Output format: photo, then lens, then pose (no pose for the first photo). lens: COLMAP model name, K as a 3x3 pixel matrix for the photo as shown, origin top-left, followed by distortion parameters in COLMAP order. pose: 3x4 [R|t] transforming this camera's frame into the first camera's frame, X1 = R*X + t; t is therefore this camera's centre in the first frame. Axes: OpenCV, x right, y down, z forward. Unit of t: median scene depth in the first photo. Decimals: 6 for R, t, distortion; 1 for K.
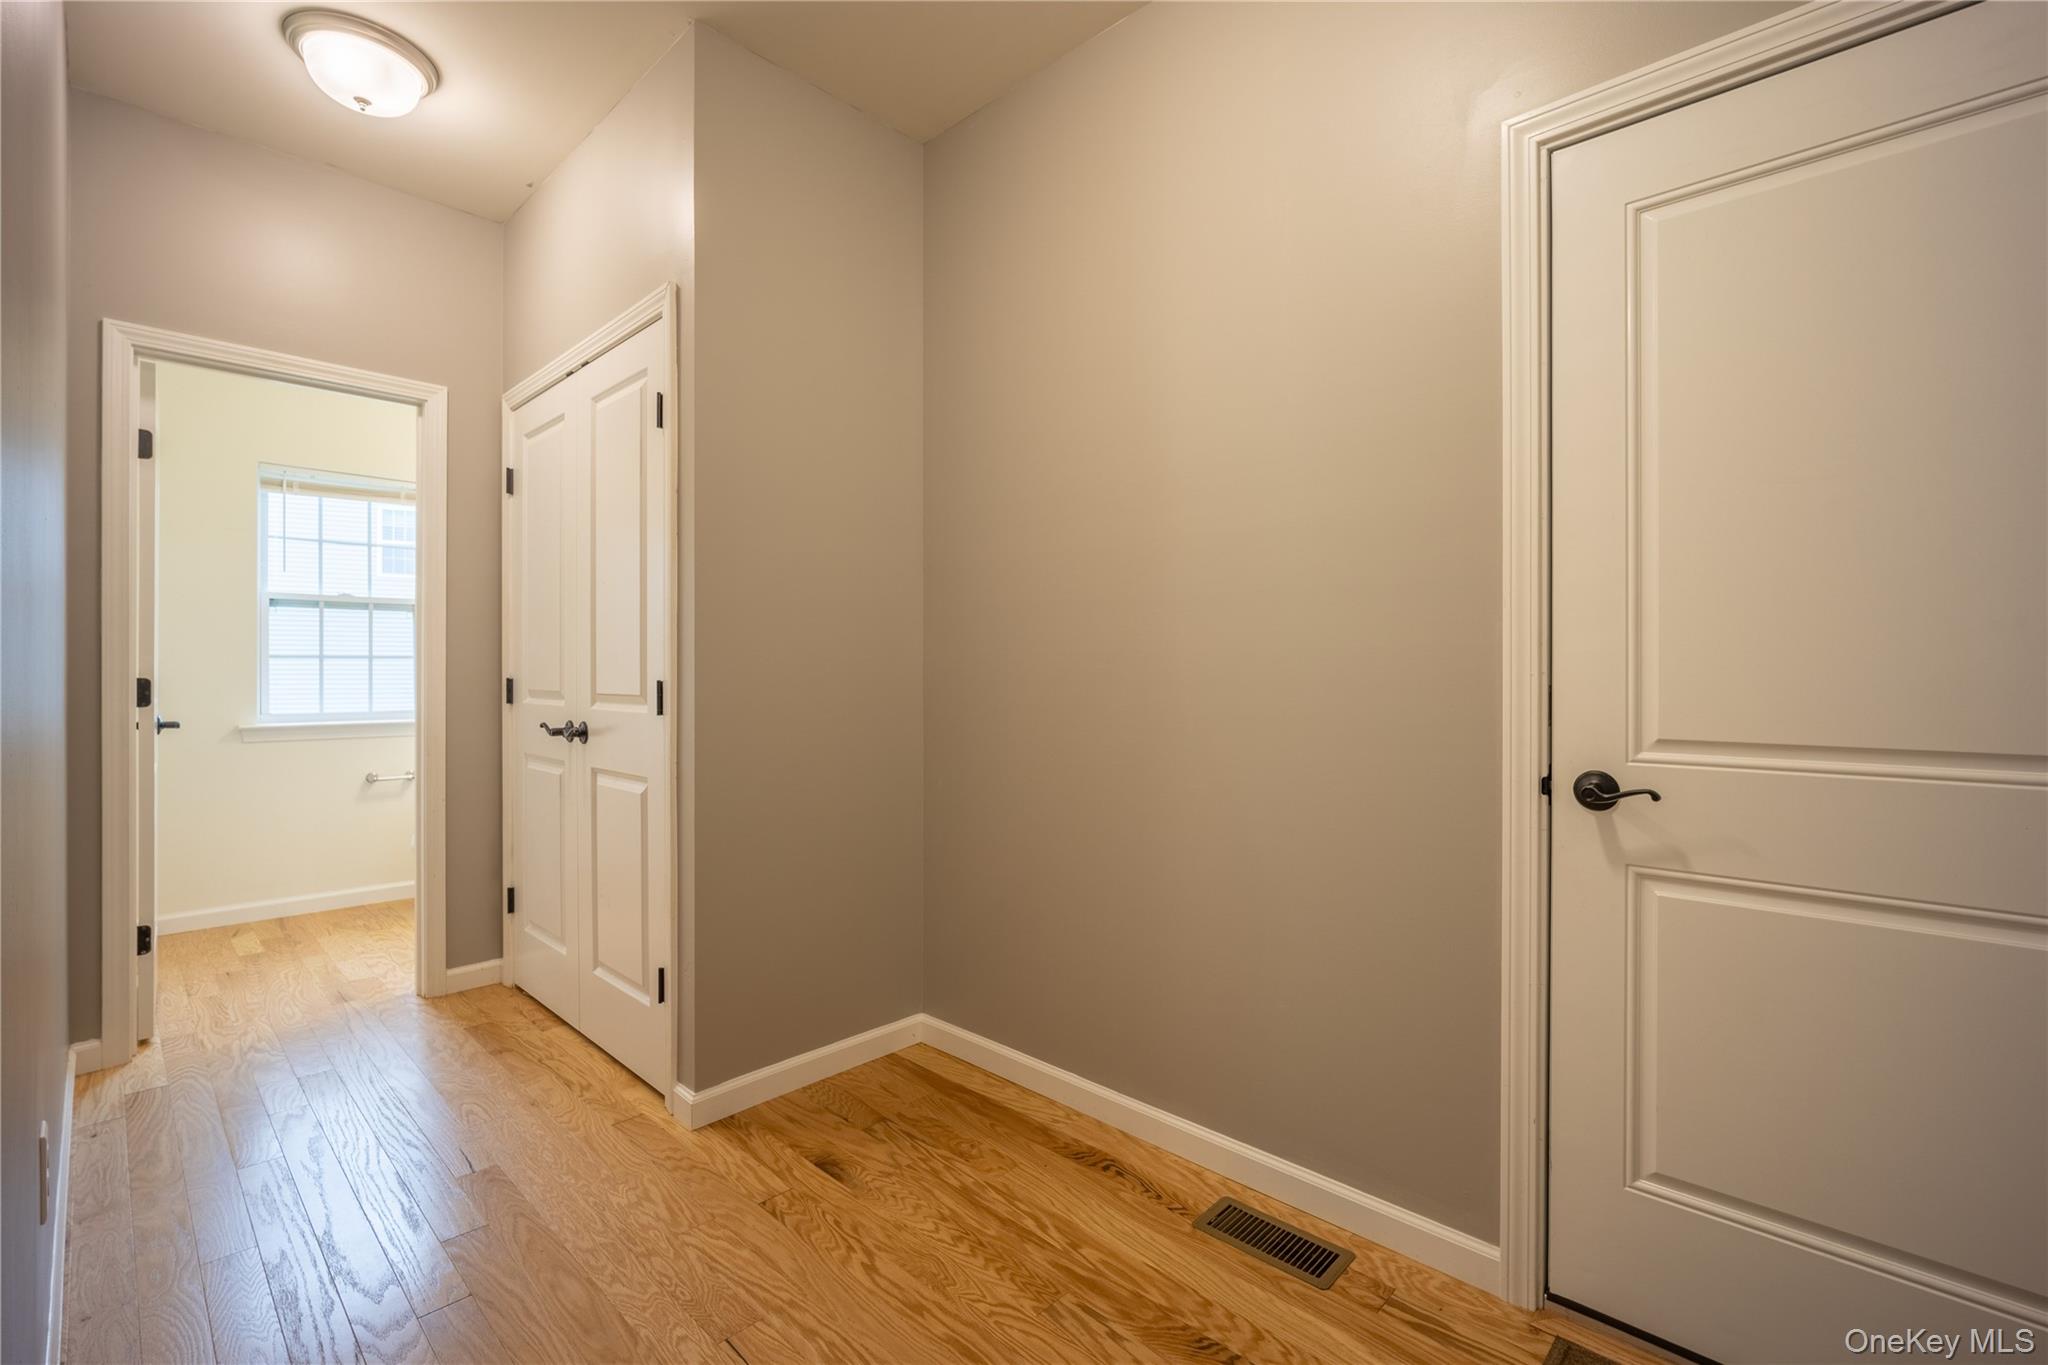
lens RADIAL K [[912.1, 0, 1033.7], [0, 912.1, 676.0], [0, 0, 1]] dist [-0.007160, 0.000701]
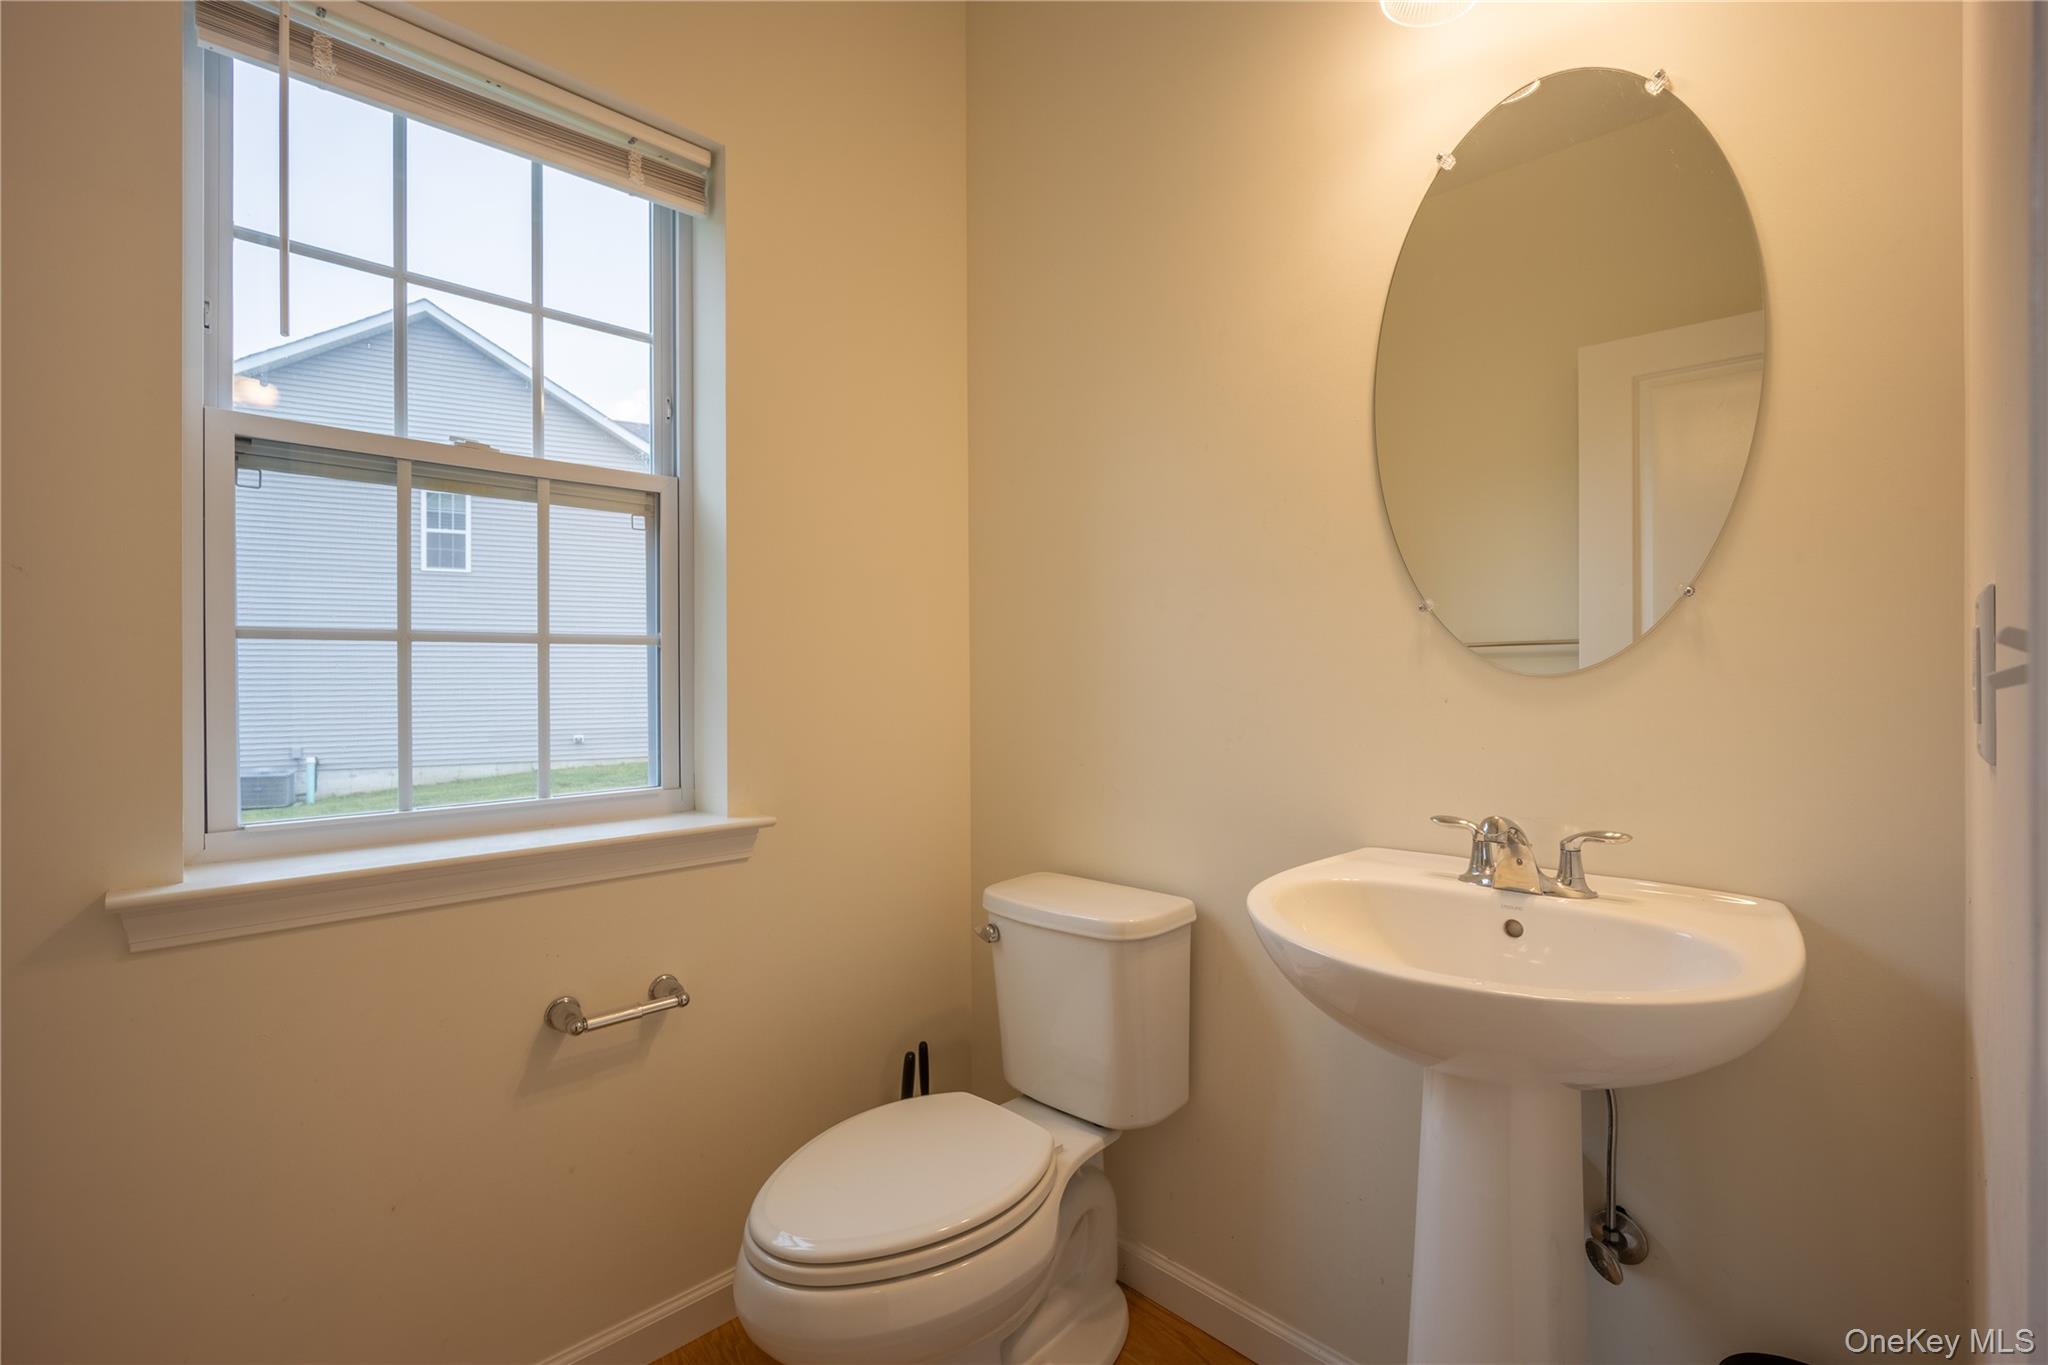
lens RADIAL K [[912.1, 0, 1033.7], [0, 912.1, 676.0], [0, 0, 1]] dist [-0.007160, 0.000701]
pose [[0.999711, -0.008885, -0.022353, -0.563966], [0.008756, 0.999944, -0.005860, -0.002910], [0.022404, 0.005662, 0.999733, 0.696101]]
